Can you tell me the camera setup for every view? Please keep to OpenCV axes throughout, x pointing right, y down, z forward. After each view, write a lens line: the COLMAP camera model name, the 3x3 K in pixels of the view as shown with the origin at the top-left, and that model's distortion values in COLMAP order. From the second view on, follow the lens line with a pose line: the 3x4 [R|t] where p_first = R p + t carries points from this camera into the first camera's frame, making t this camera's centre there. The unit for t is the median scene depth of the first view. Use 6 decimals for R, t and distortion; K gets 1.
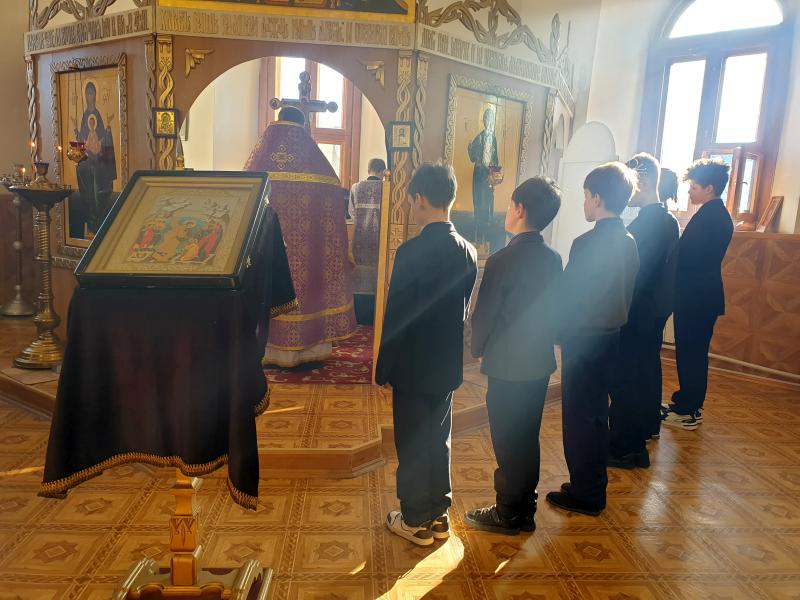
lens RADIAL K [[621.3, 0, 407.2], [0, 621.3, 297.2], [0, 0, 1]] dist [-0.055854, 0.072025]
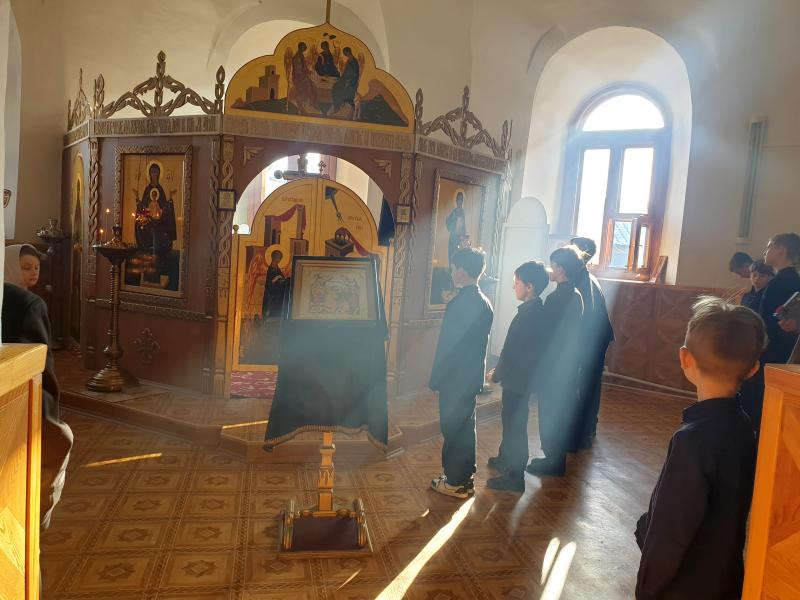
lens RADIAL K [[612.9, 0, 400.0], [0, 612.9, 300.0], [0, 0, 1]] dist [-0.019352, 0.005449]
pose [[0.991738, 0.004062, 0.128212, -0.176964], [0.002674, 0.998627, -0.052318, -0.000874], [-0.128249, 0.052229, 0.990366, -0.306280]]
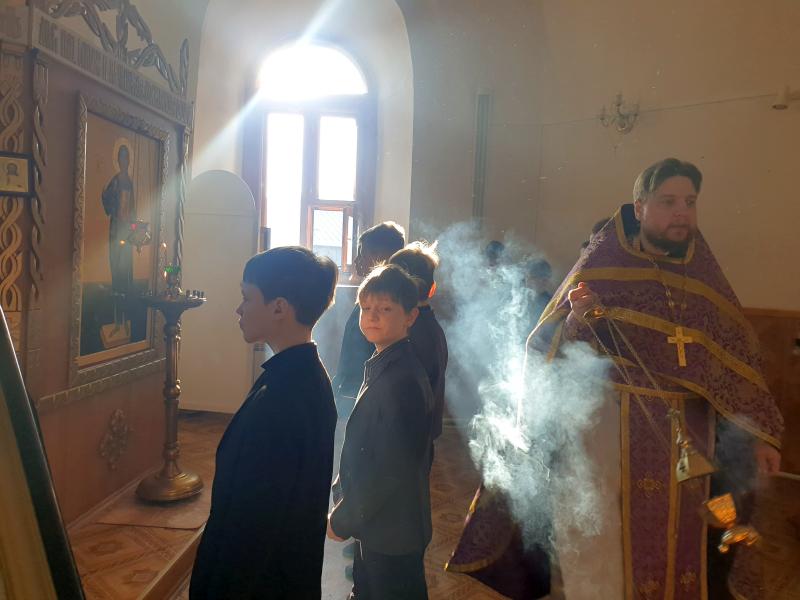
lens RADIAL K [[612.9, 0, 400.0], [0, 612.9, 300.0], [0, 0, 1]] dist [-0.019352, 0.005449]
pose [[0.733439, -0.056866, 0.677373, -0.138786], [0.095099, 0.995279, -0.019415, -0.076464], [-0.673071, 0.078657, 0.735384, 0.261239]]
